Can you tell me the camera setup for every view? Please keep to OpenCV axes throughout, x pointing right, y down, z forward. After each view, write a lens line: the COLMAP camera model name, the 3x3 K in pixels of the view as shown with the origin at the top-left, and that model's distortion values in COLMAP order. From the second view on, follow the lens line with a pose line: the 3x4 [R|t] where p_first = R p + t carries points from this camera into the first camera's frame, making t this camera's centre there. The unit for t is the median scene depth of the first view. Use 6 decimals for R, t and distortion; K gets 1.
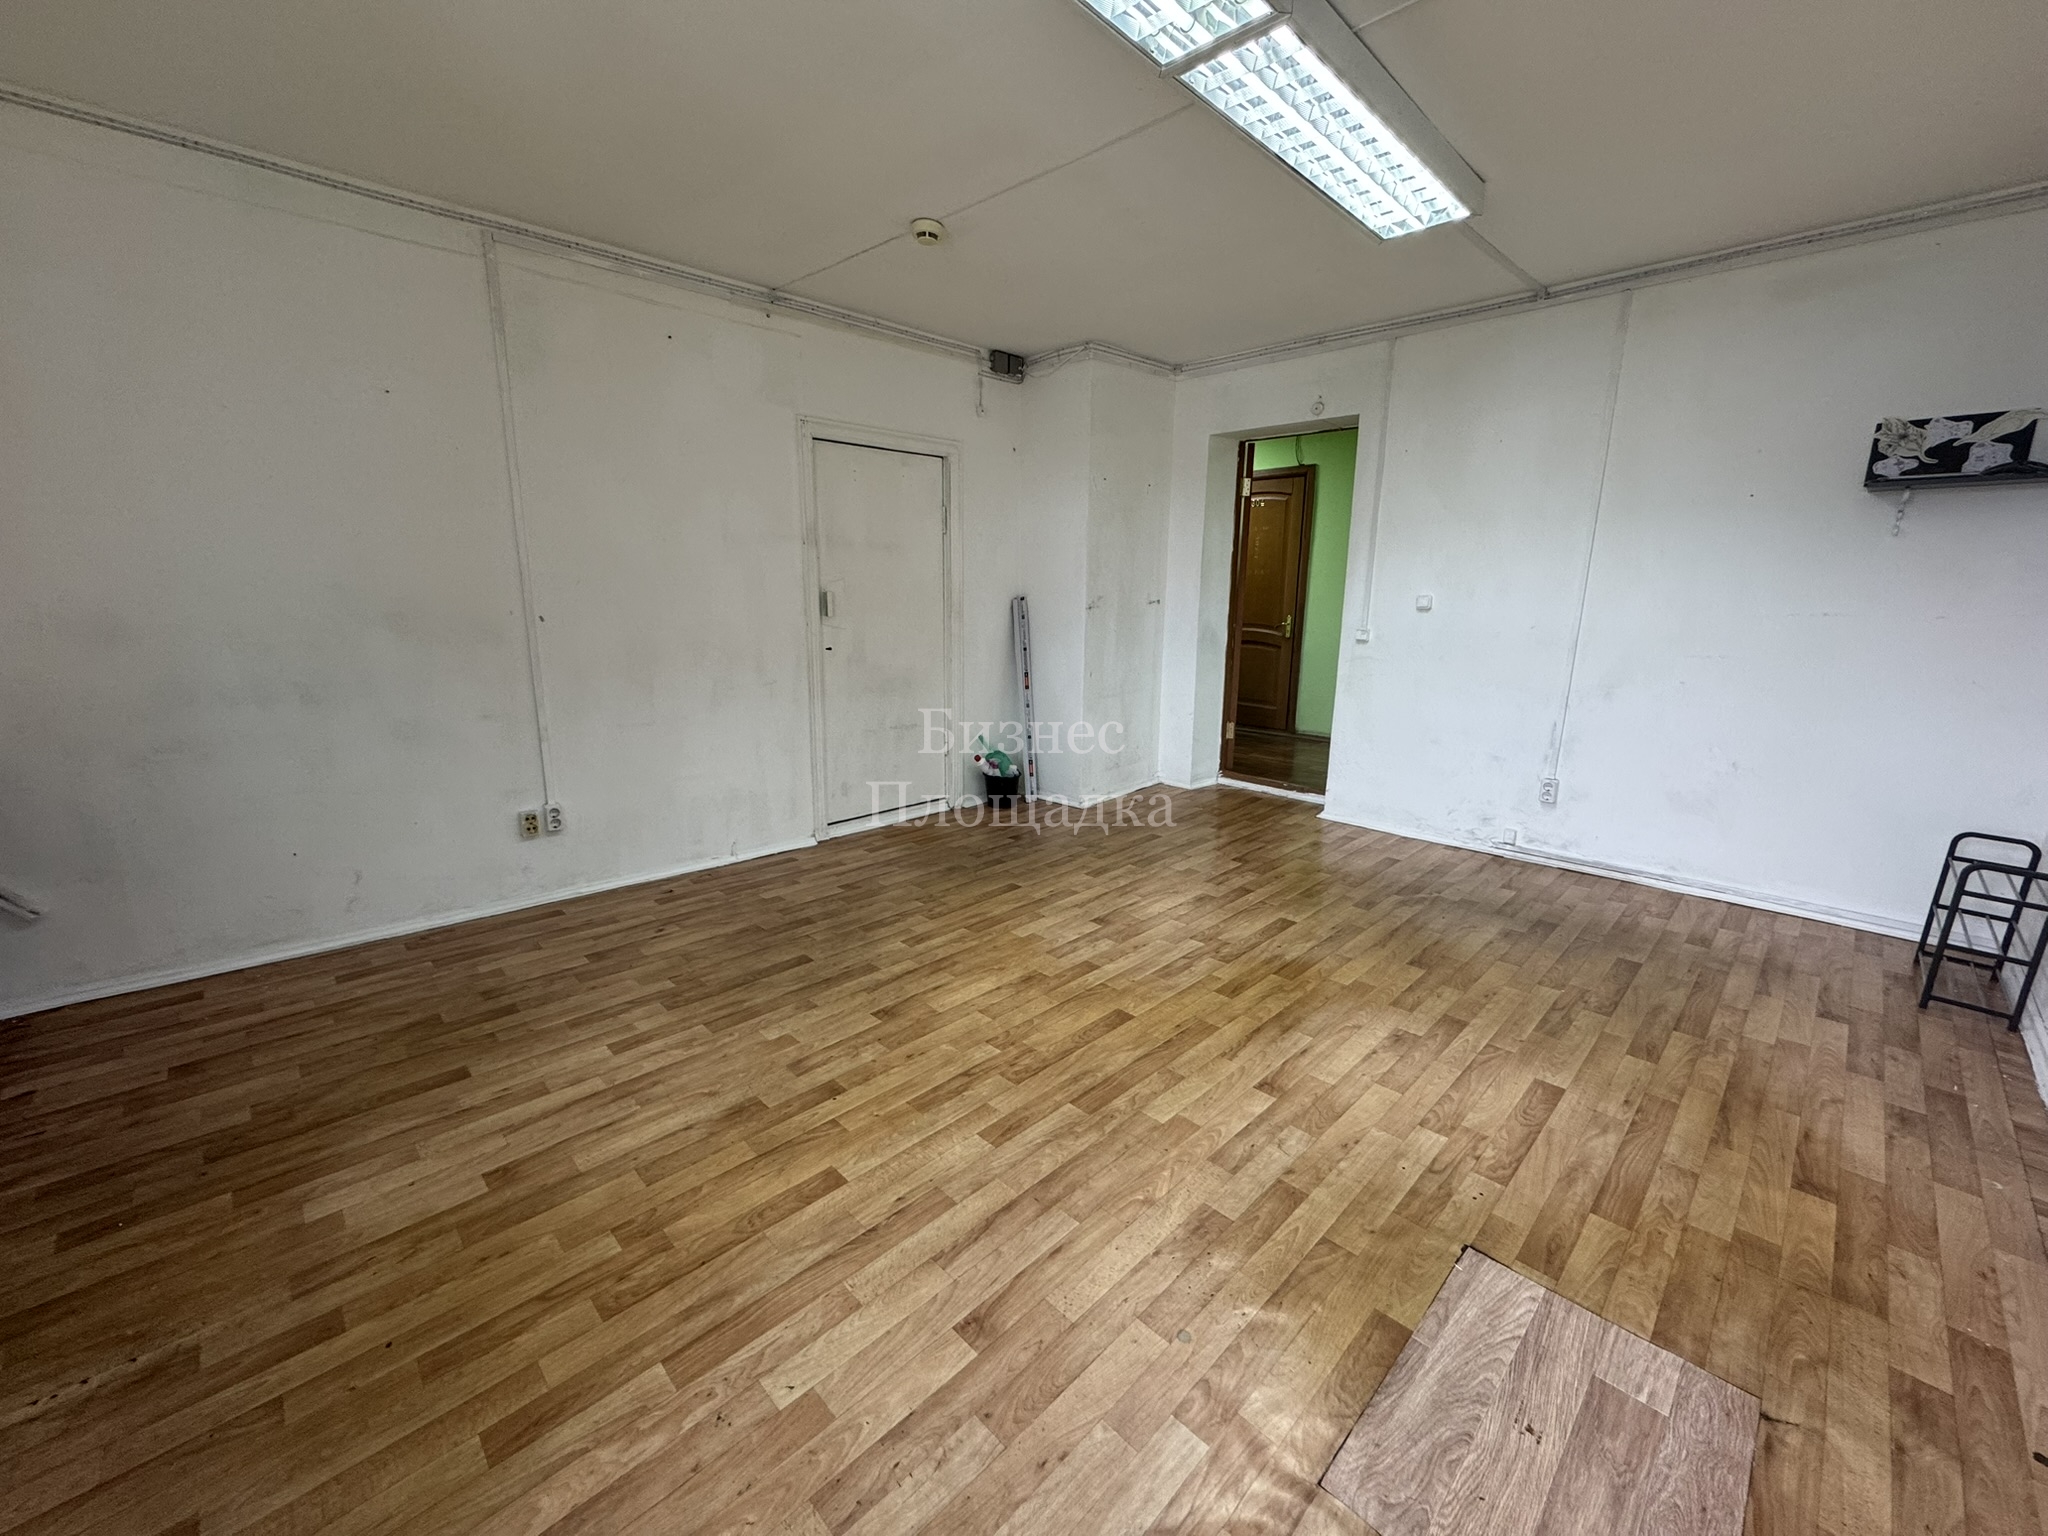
lens RADIAL K [[813.0, 0, 1025.9], [0, 813.0, 772.1], [0, 0, 1]] dist [-0.002128, 0.000440]
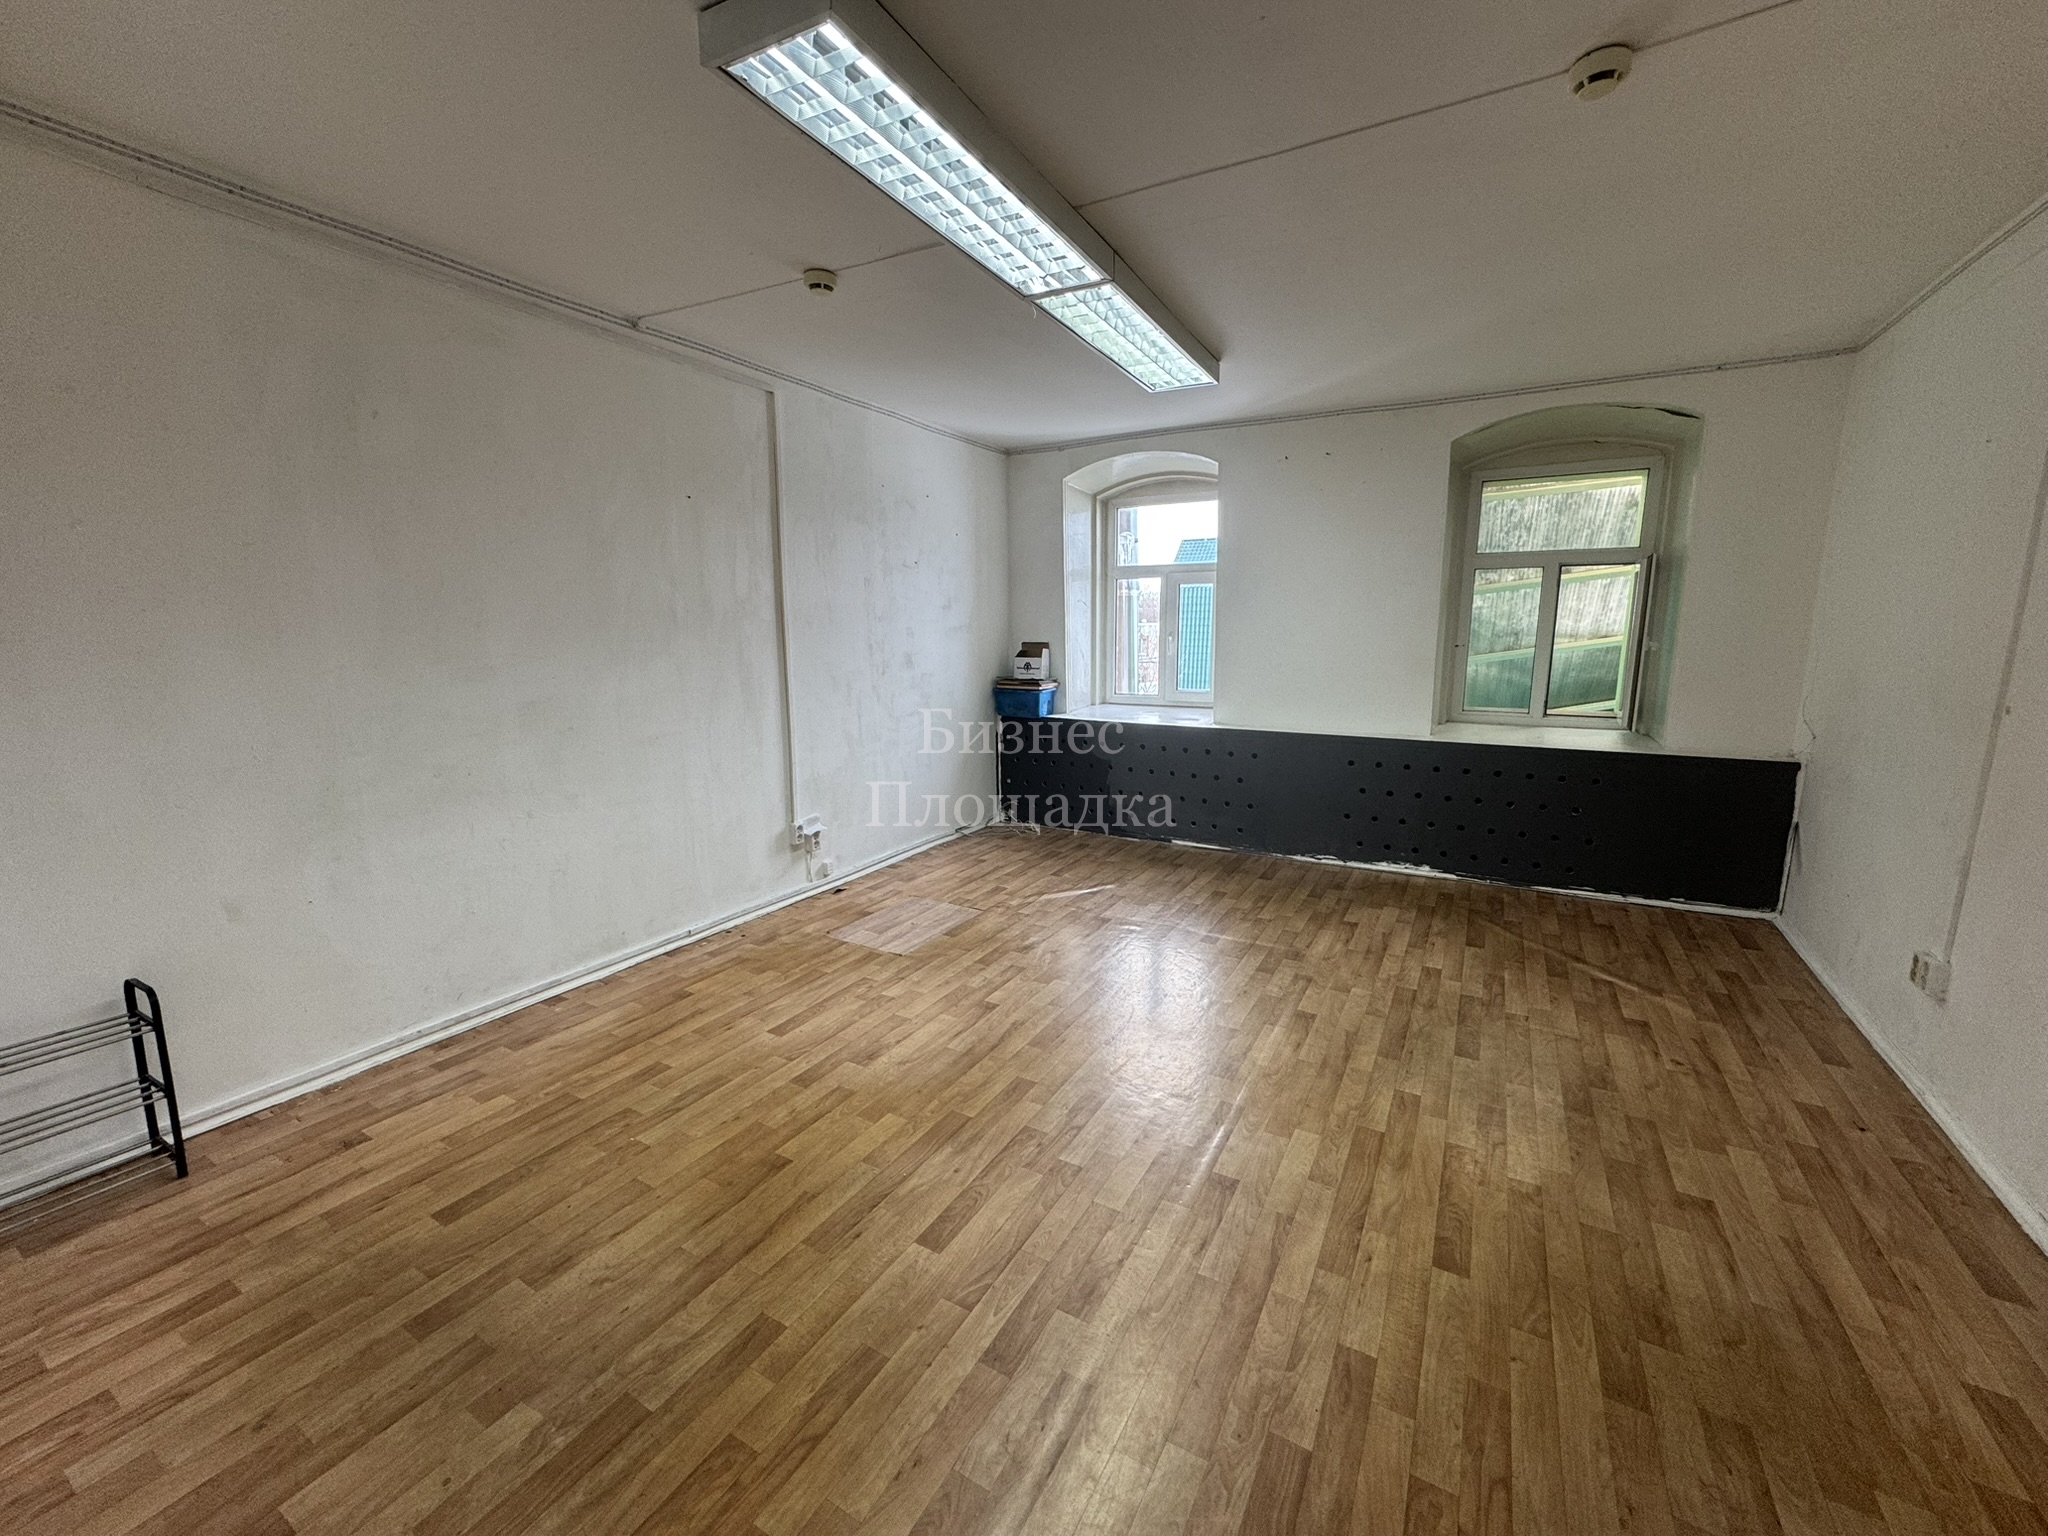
lens RADIAL K [[813.0, 0, 1025.7], [0, 813.0, 774.8], [0, 0, 1]] dist [-0.002128, 0.000440]
pose [[-0.962205, 0.043389, -0.268847, 0.531997], [-0.067920, 0.917793, 0.391206, -0.466047], [0.263720, 0.394680, -0.880159, 1.862858]]
